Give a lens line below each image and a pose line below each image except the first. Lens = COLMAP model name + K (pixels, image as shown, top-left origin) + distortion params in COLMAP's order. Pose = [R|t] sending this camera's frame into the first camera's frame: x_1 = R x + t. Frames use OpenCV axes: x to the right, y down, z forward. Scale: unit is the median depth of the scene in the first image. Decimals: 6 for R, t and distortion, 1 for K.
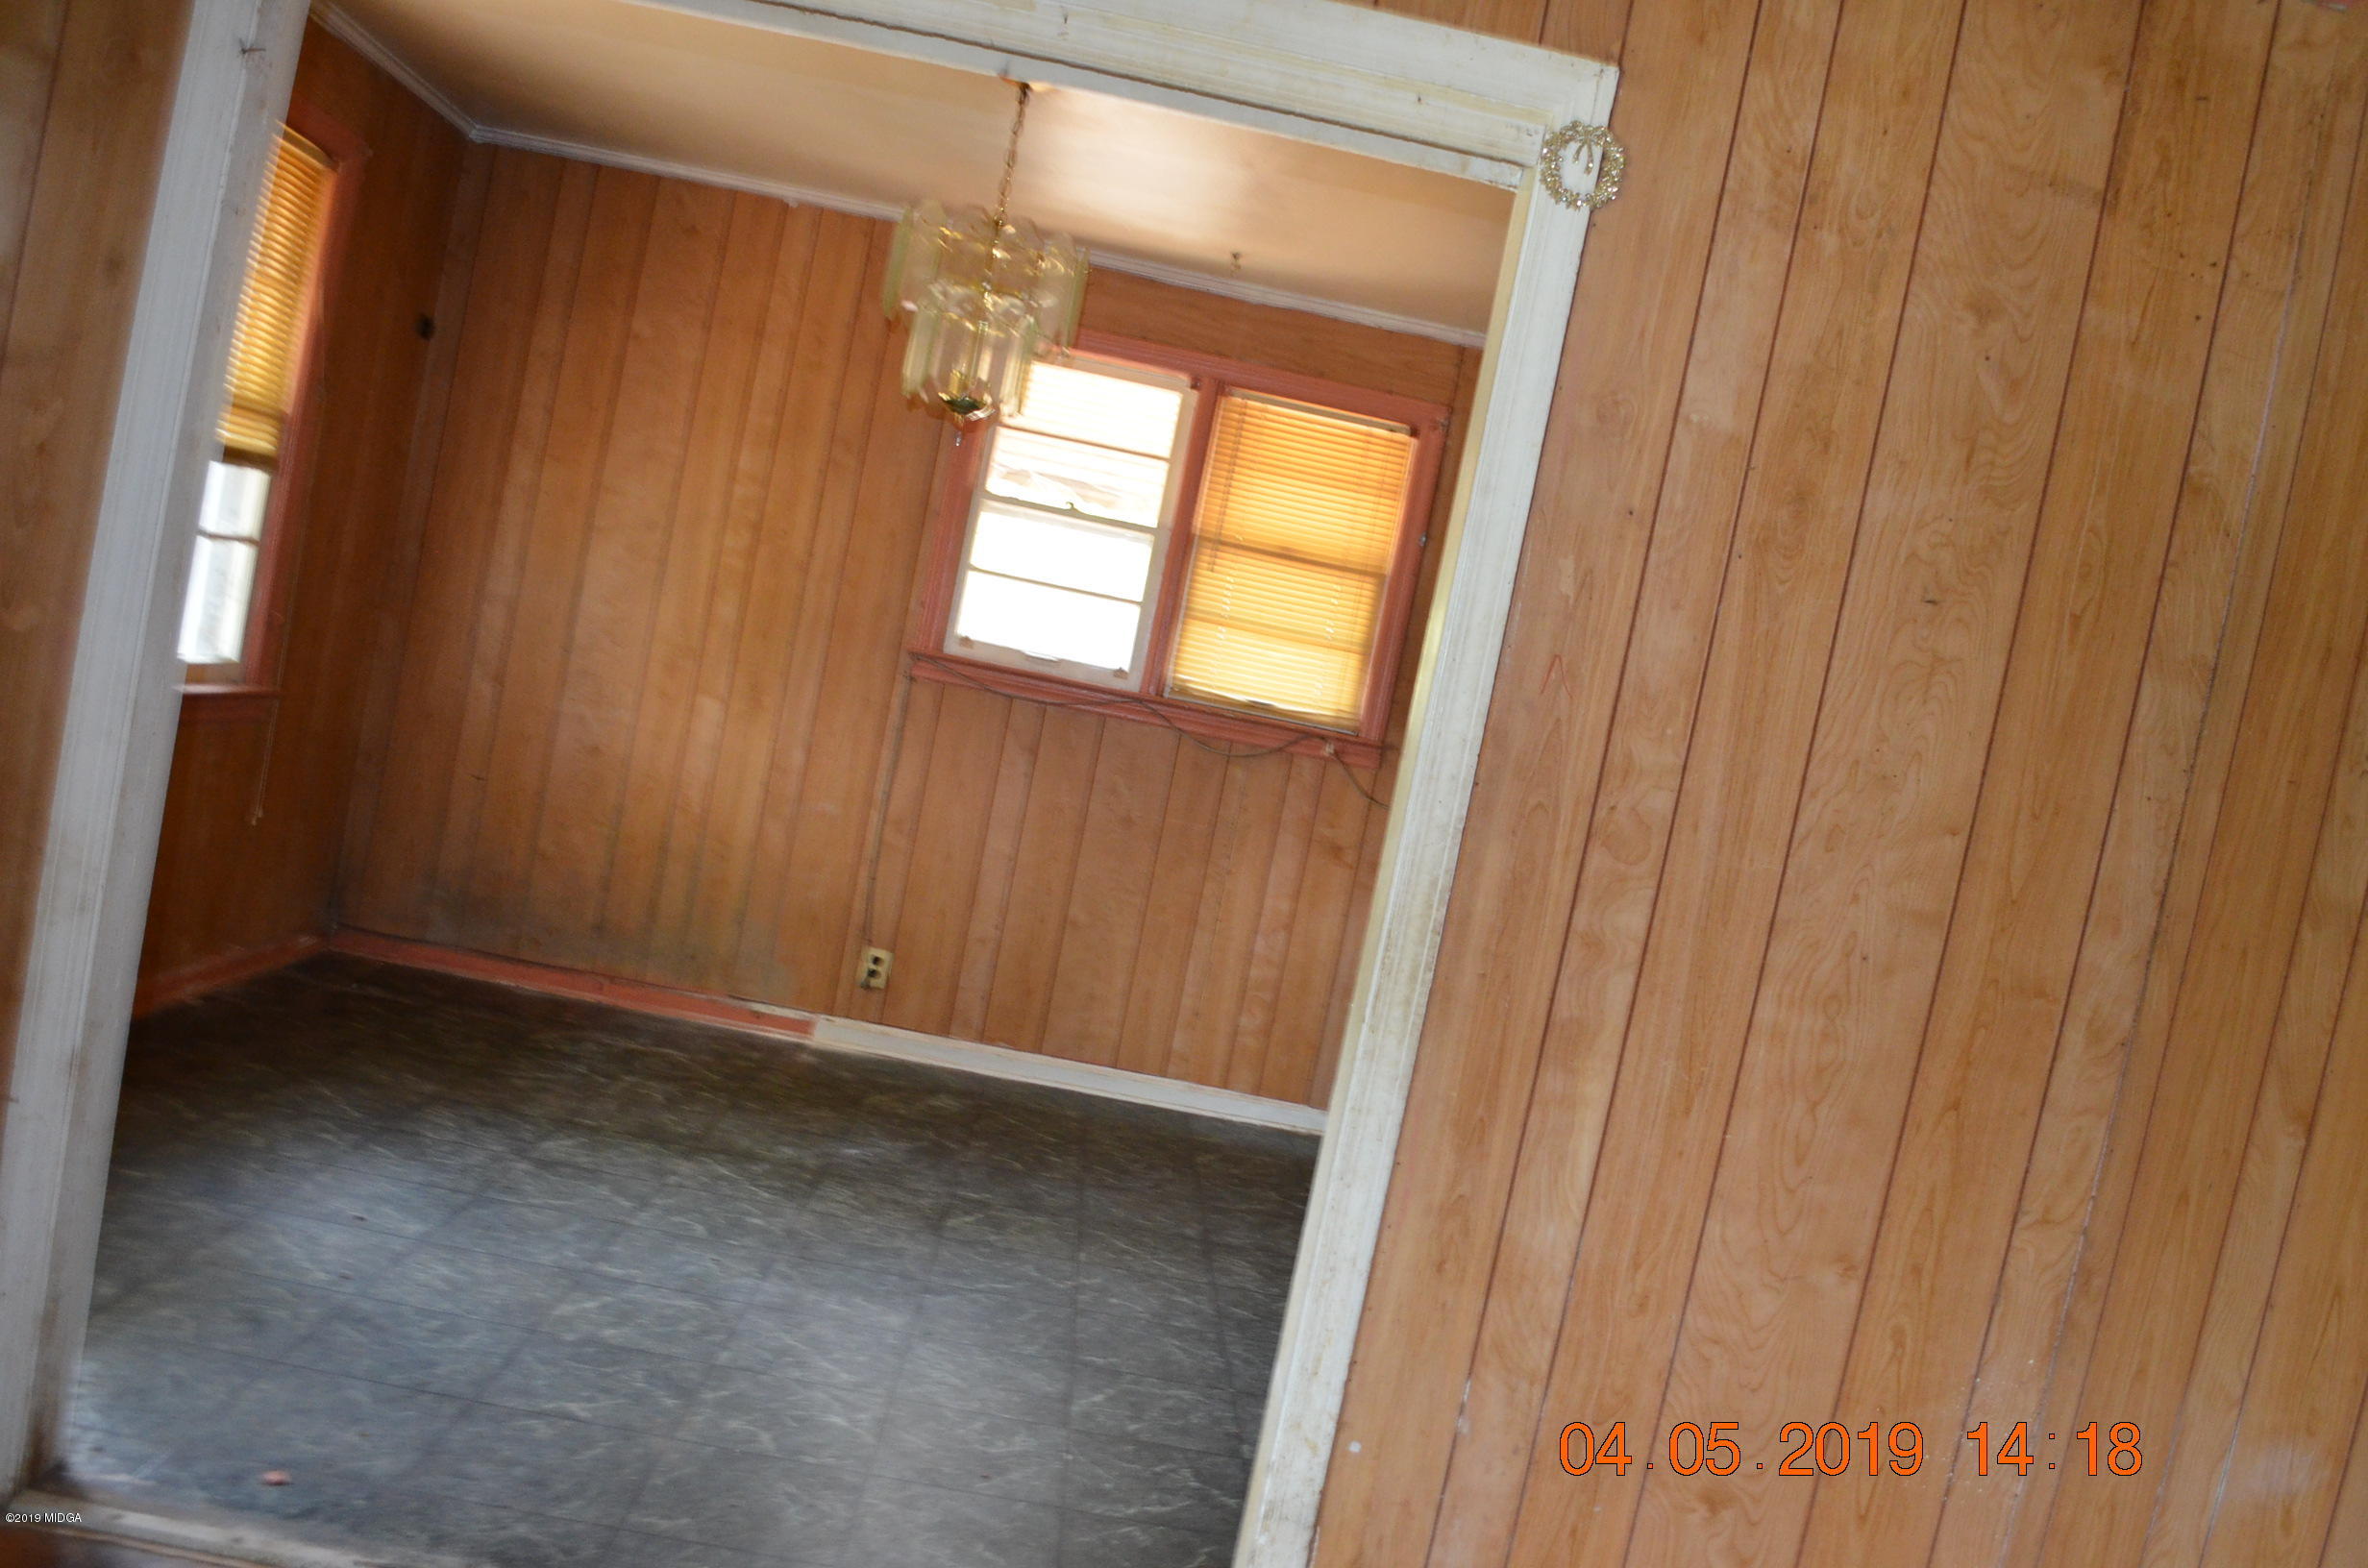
lens RADIAL K [[1853.5, 0, 1209.4], [0, 1853.5, 790.1], [0, 0, 1]] dist [-0.084272, 0.011631]
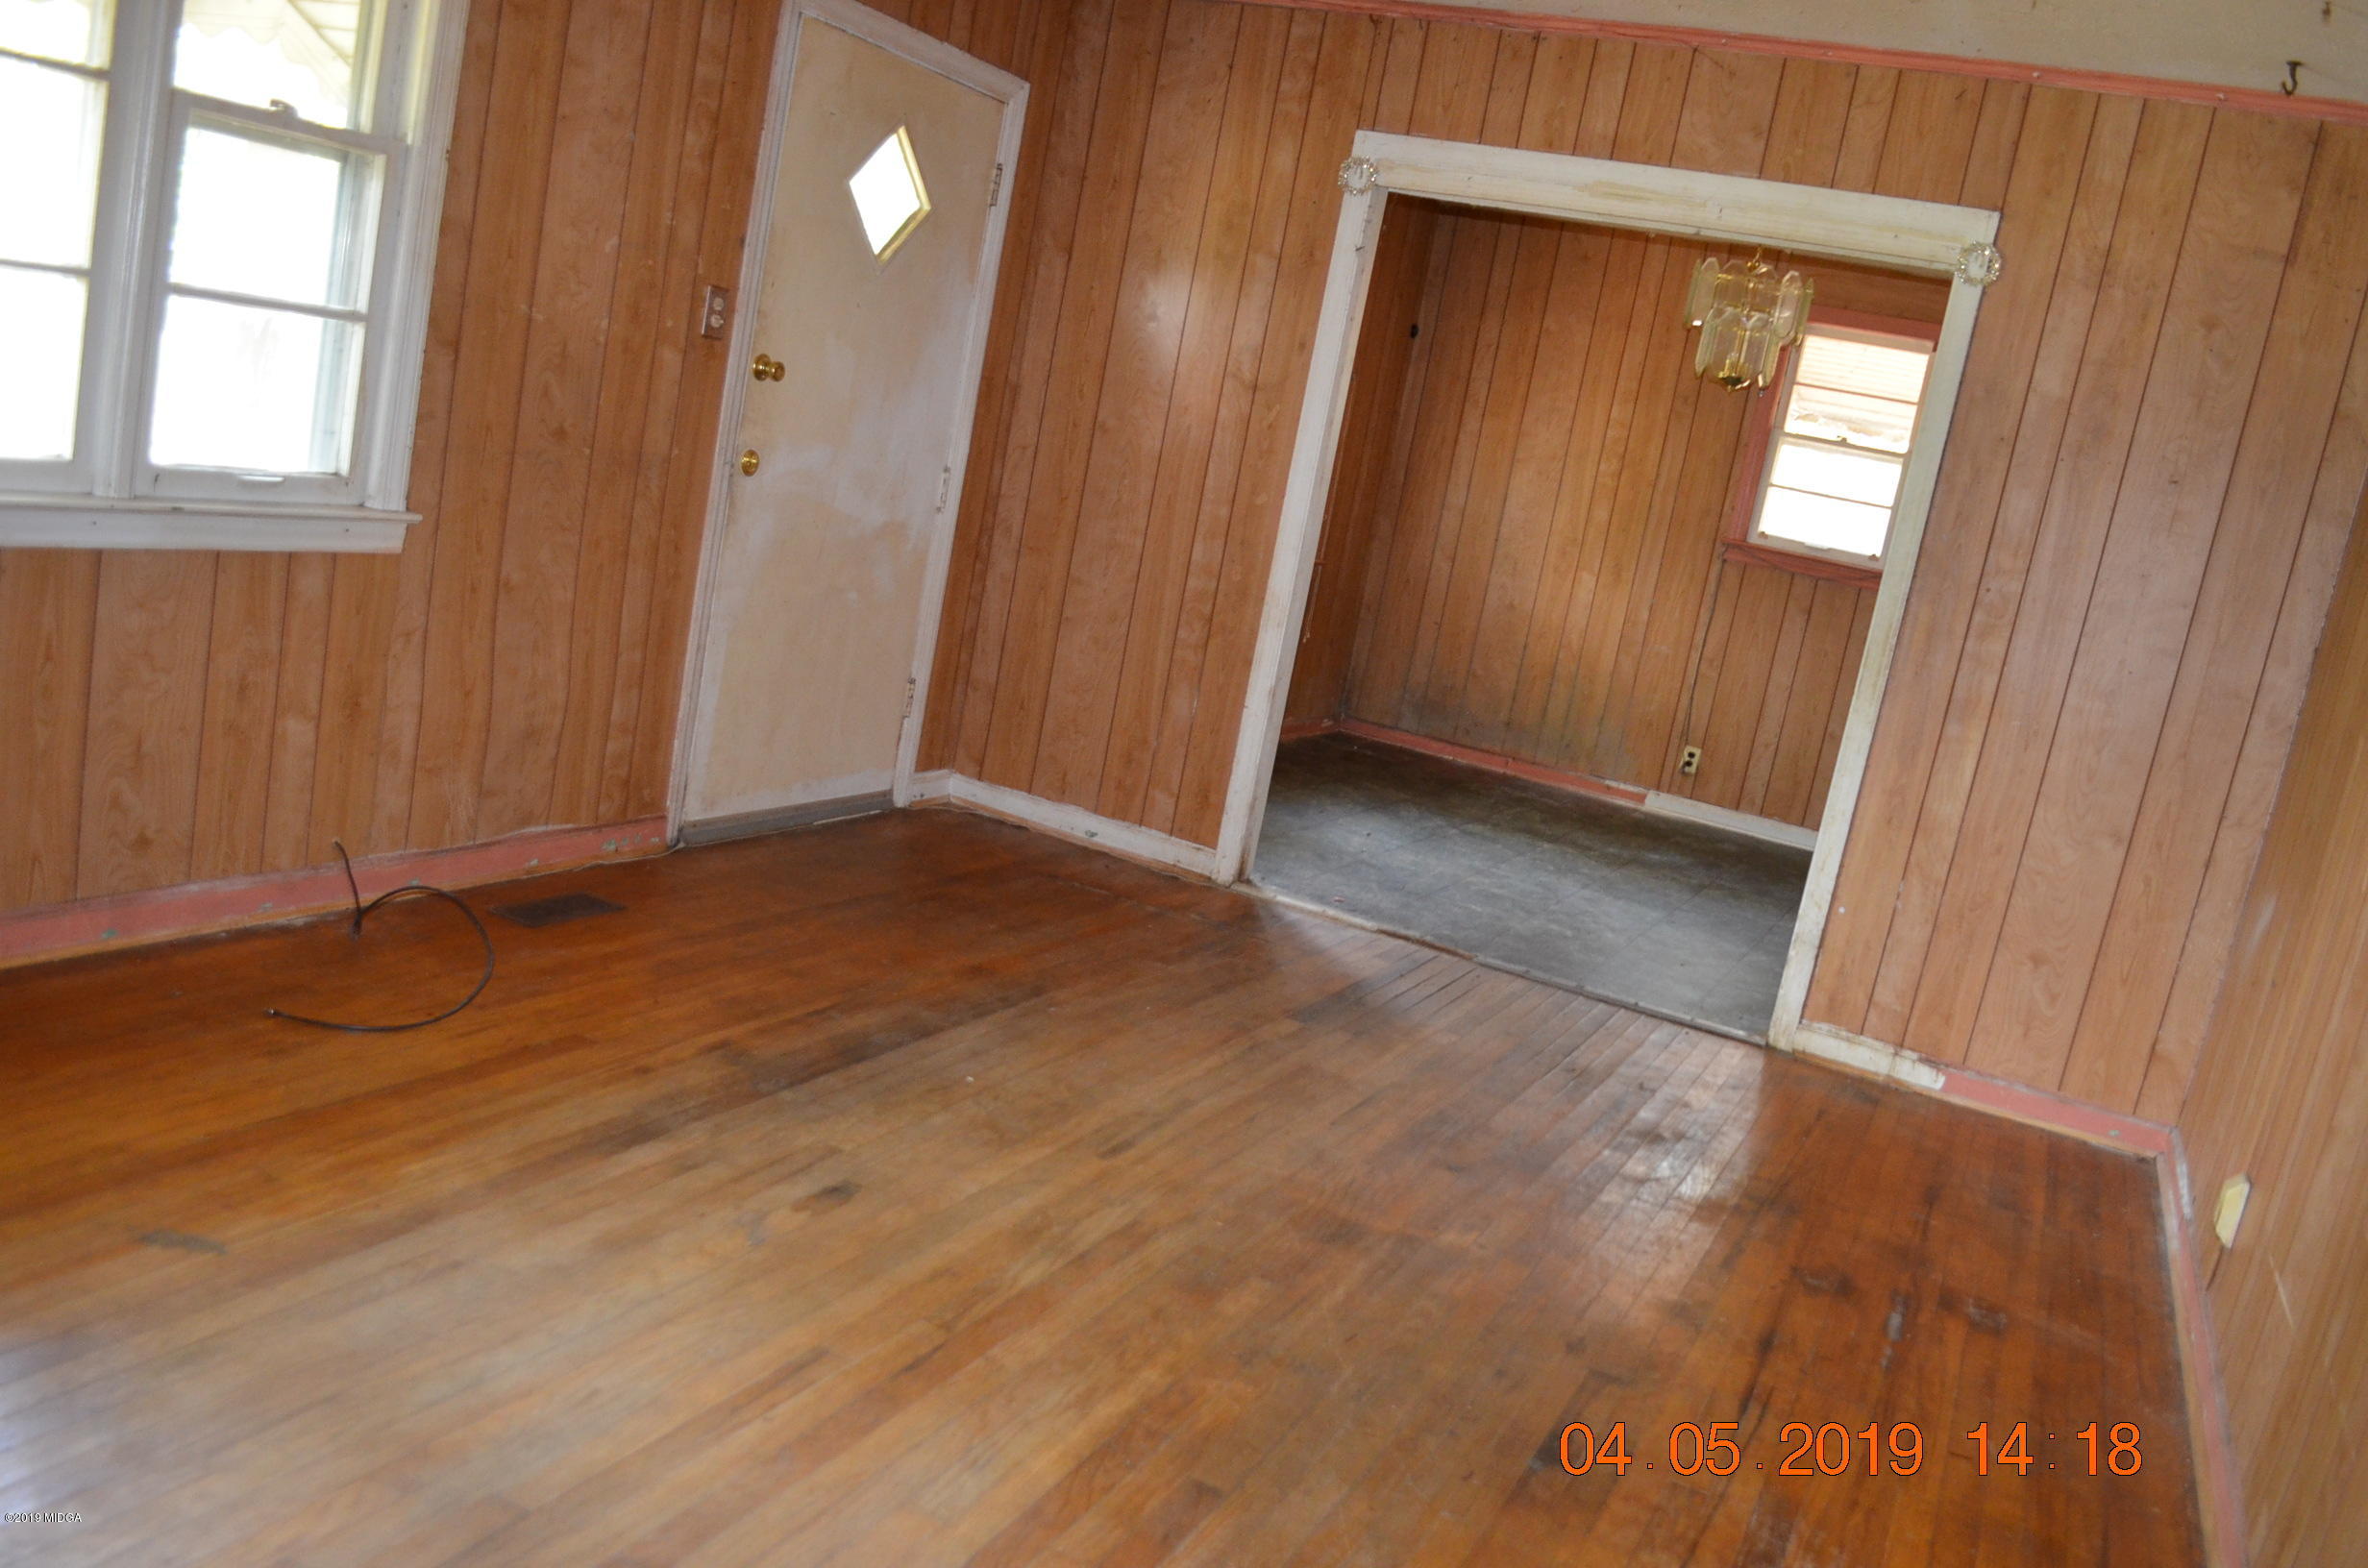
lens RADIAL K [[1853.5, 0, 1209.4], [0, 1853.5, 790.1], [0, 0, 1]] dist [-0.084272, 0.011631]
pose [[0.879771, 0.055737, -0.472118, 0.288375], [-0.039000, 0.998218, 0.045171, 0.115378], [0.473794, -0.021328, 0.880377, -0.765217]]
